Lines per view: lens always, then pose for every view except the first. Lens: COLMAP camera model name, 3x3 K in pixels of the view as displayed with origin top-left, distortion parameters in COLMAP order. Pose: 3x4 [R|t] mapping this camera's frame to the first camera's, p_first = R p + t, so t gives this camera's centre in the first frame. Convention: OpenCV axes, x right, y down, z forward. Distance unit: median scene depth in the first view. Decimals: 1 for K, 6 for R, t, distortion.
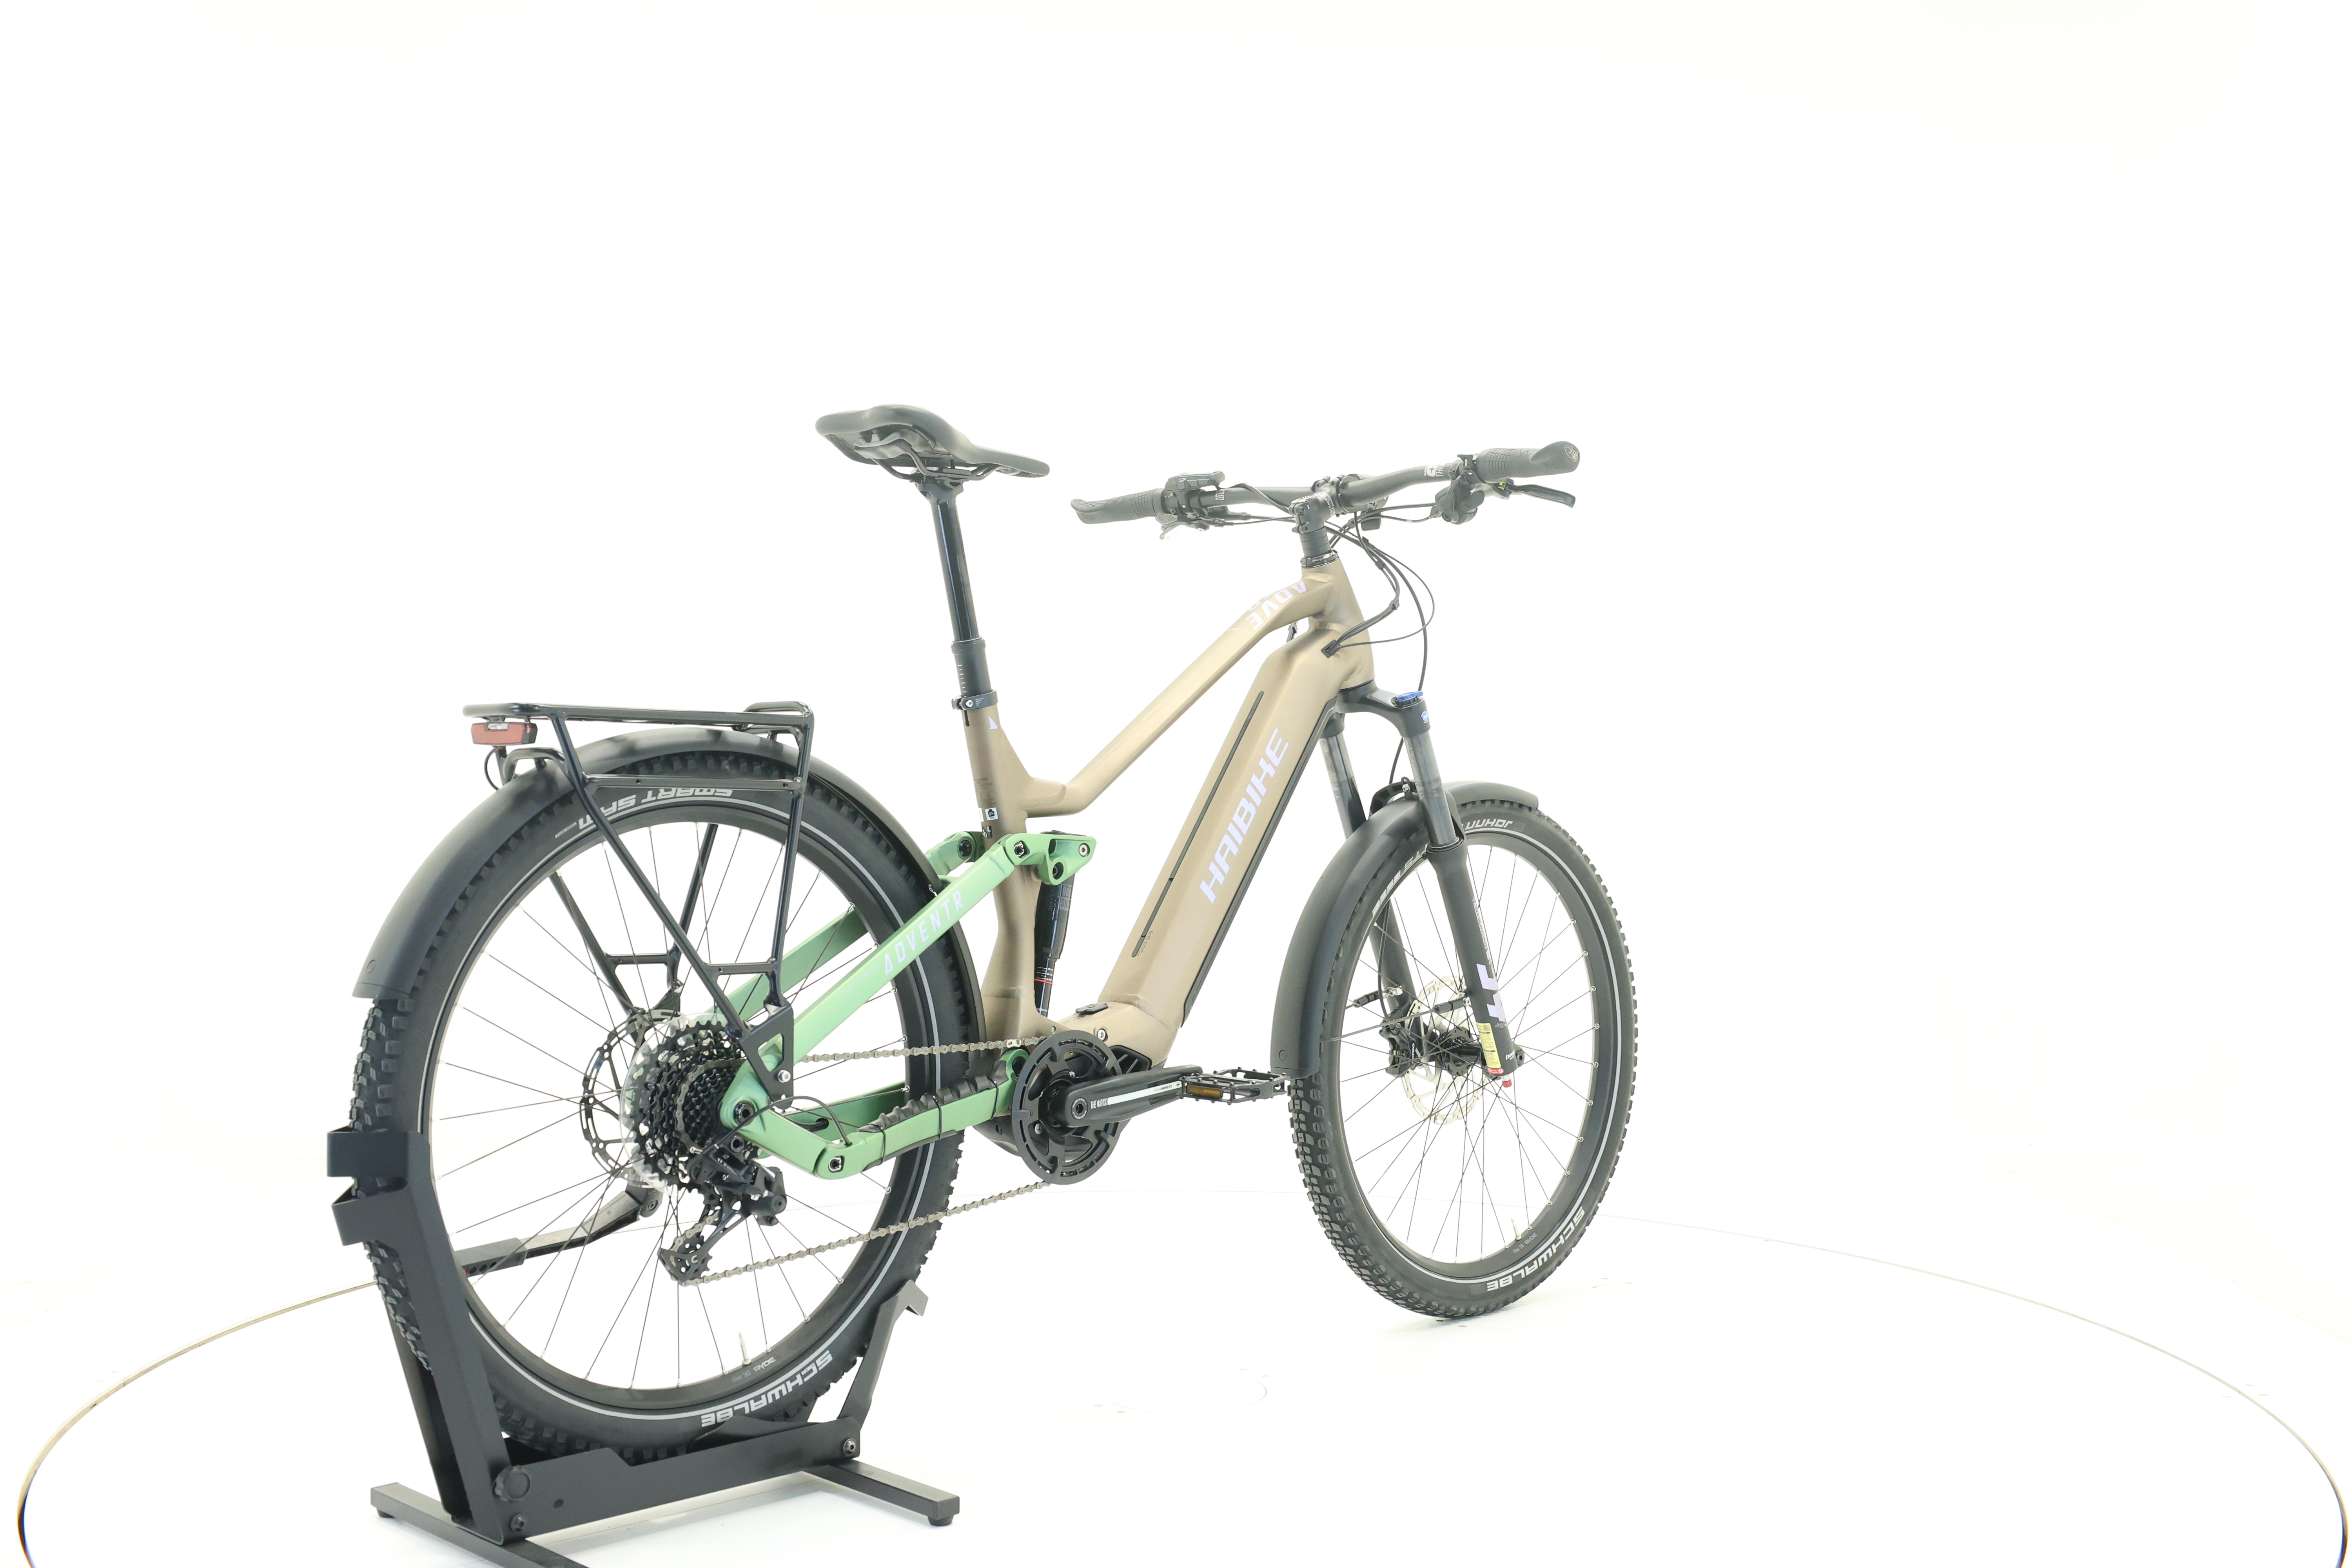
lens RADIAL K [[2530.9, 0, 1176.0], [0, 2530.9, 784.0], [0, 0, 1]] dist [-0.052323, 0.003289]
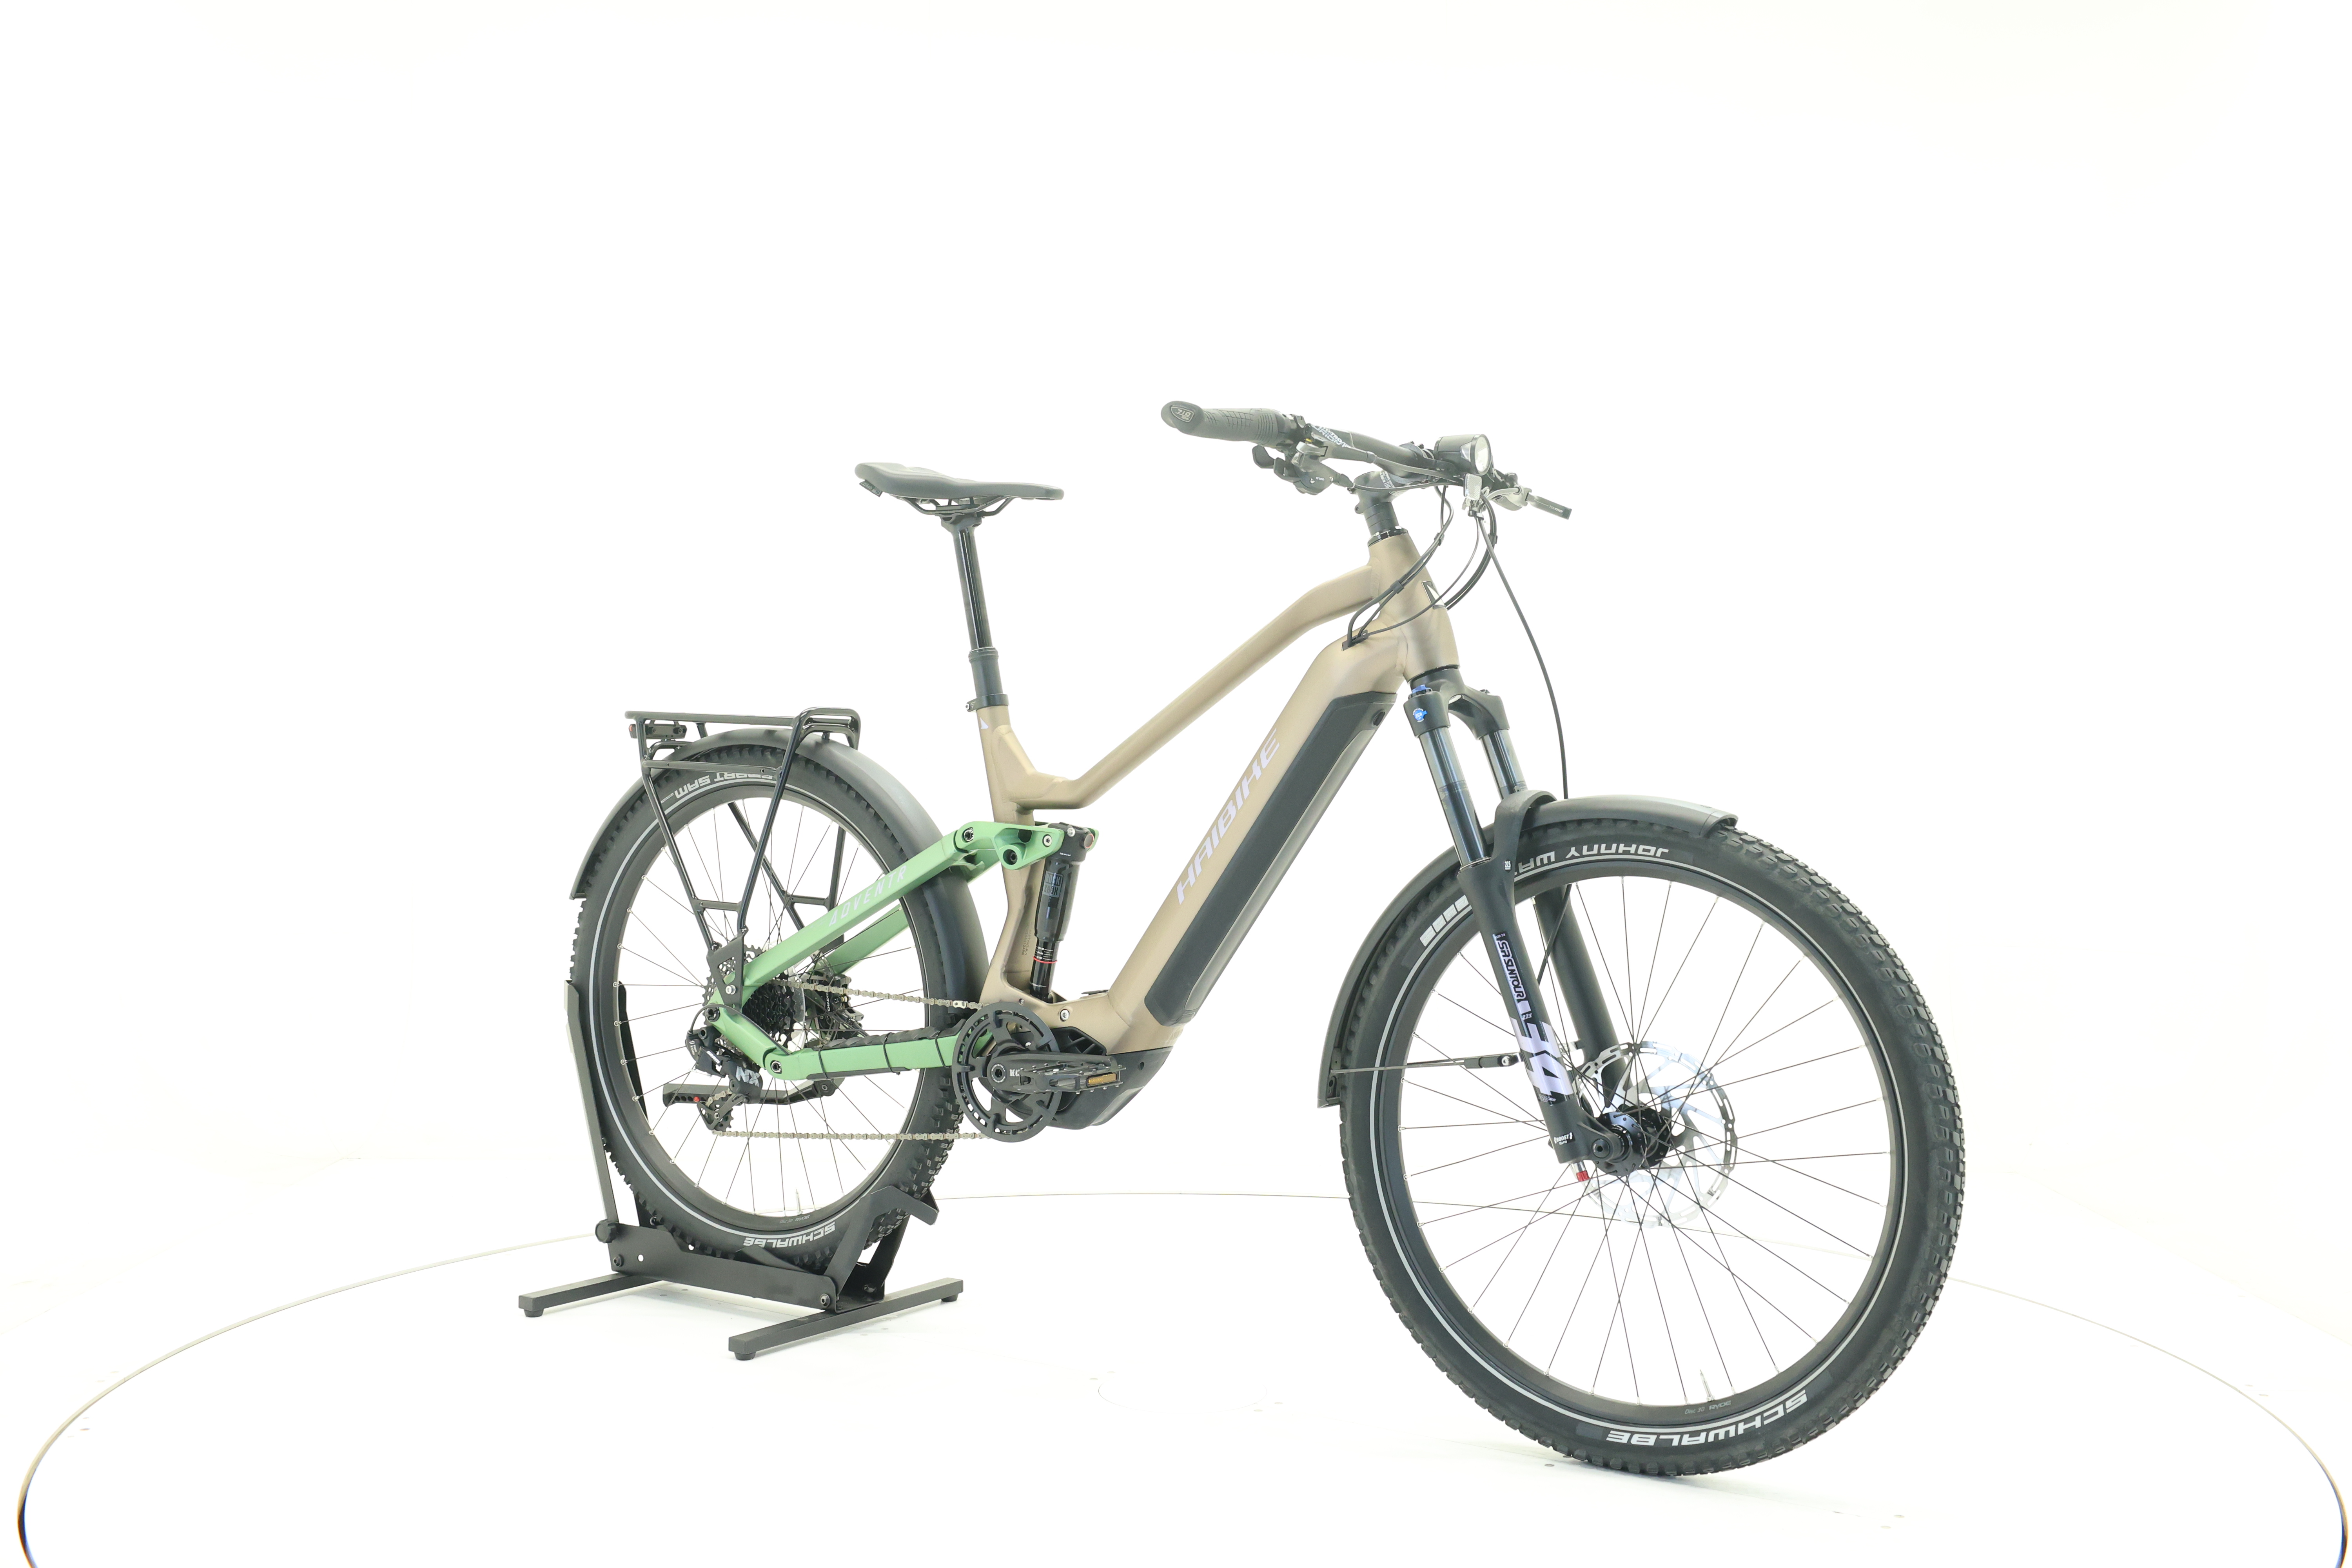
lens RADIAL K [[2530.9, 0, 1176.0], [0, 2530.9, 784.0], [0, 0, 1]] dist [-0.052323, 0.003289]
pose [[0.182255, 0.021160, -0.983024, 1.074771], [-0.021236, 0.999620, 0.017580, -0.018920], [0.983022, 0.017671, 0.182635, 0.889680]]
